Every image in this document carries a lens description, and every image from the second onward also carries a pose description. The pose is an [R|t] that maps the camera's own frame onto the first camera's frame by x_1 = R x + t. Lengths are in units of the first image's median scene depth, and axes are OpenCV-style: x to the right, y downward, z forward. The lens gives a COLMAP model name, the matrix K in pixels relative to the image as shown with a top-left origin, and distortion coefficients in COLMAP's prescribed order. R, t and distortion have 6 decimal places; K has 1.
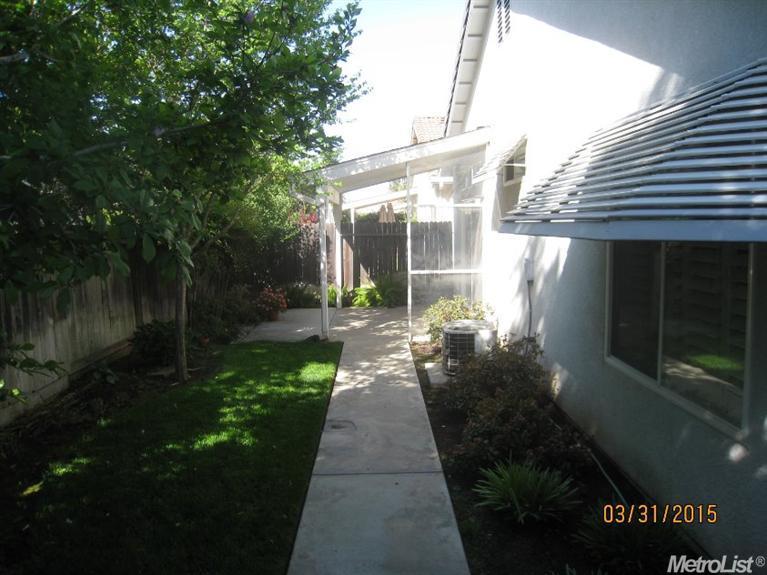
lens RADIAL K [[625.2, 0, 383.5], [0, 625.2, 287.5], [0, 0, 1]] dist [-0.099400, -0.000735]
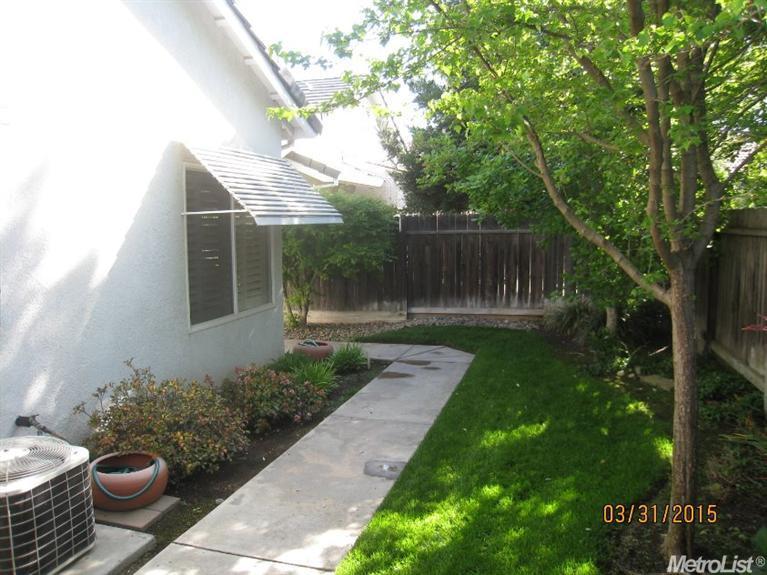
lens RADIAL K [[625.2, 0, 383.5], [0, 625.2, 287.5], [0, 0, 1]] dist [-0.099400, -0.000735]
pose [[-0.958882, -0.008812, 0.283667, -0.274716], [0.051005, 0.977893, 0.202790, -0.155164], [-0.279183, 0.208921, -0.937235, 1.586592]]
